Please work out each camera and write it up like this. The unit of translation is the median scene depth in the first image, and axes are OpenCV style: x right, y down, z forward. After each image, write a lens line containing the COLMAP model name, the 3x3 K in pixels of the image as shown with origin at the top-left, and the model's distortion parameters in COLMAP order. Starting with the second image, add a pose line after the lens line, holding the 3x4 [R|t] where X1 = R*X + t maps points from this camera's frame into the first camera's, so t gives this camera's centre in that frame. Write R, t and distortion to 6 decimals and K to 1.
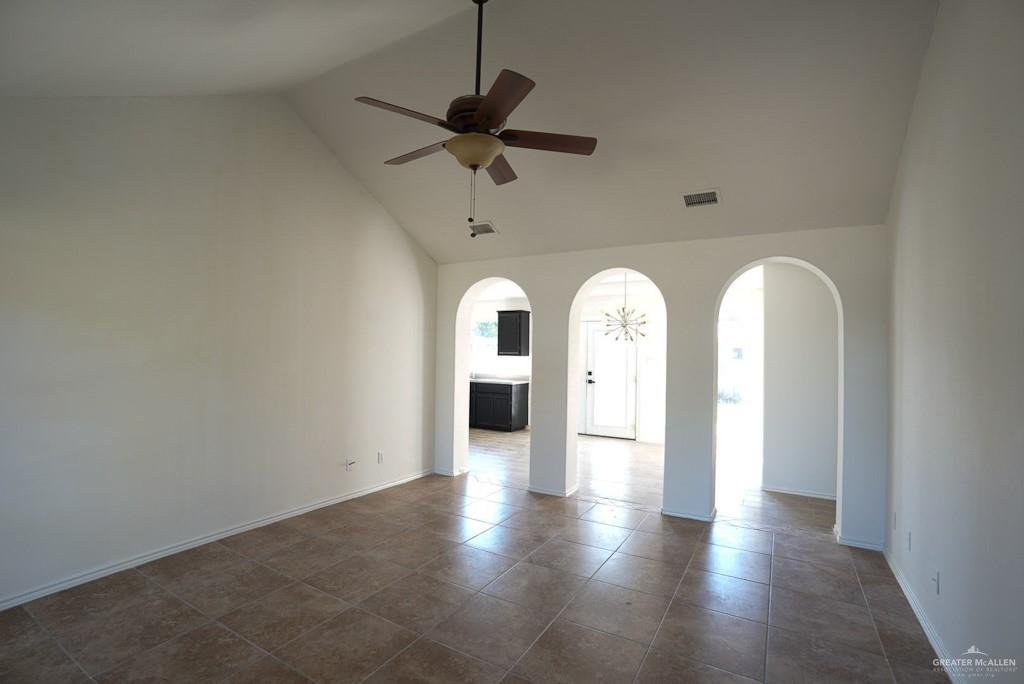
lens RADIAL K [[471.1, 0, 509.5], [0, 471.1, 347.7], [0, 0, 1]] dist [-0.047999, 0.008525]
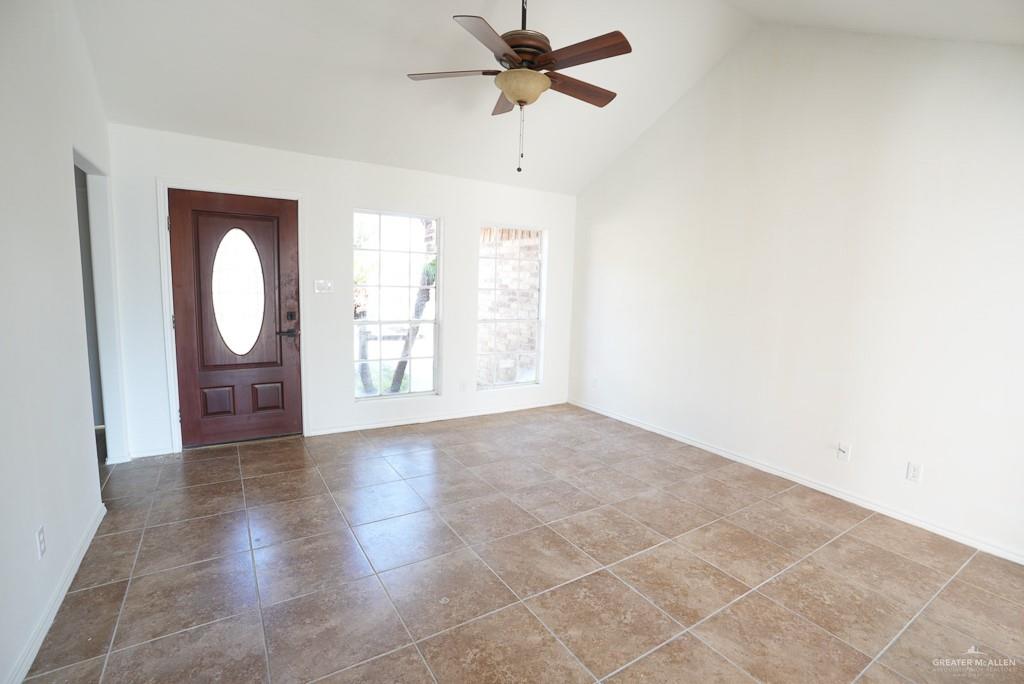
lens RADIAL K [[471.1, 0, 514.6], [0, 471.1, 342.5], [0, 0, 1]] dist [-0.047999, 0.008525]
pose [[-0.459499, 0.076468, -0.884880, 0.720394], [-0.028653, 0.994492, 0.100819, 0.032192], [0.887716, 0.071681, -0.454777, 1.199064]]
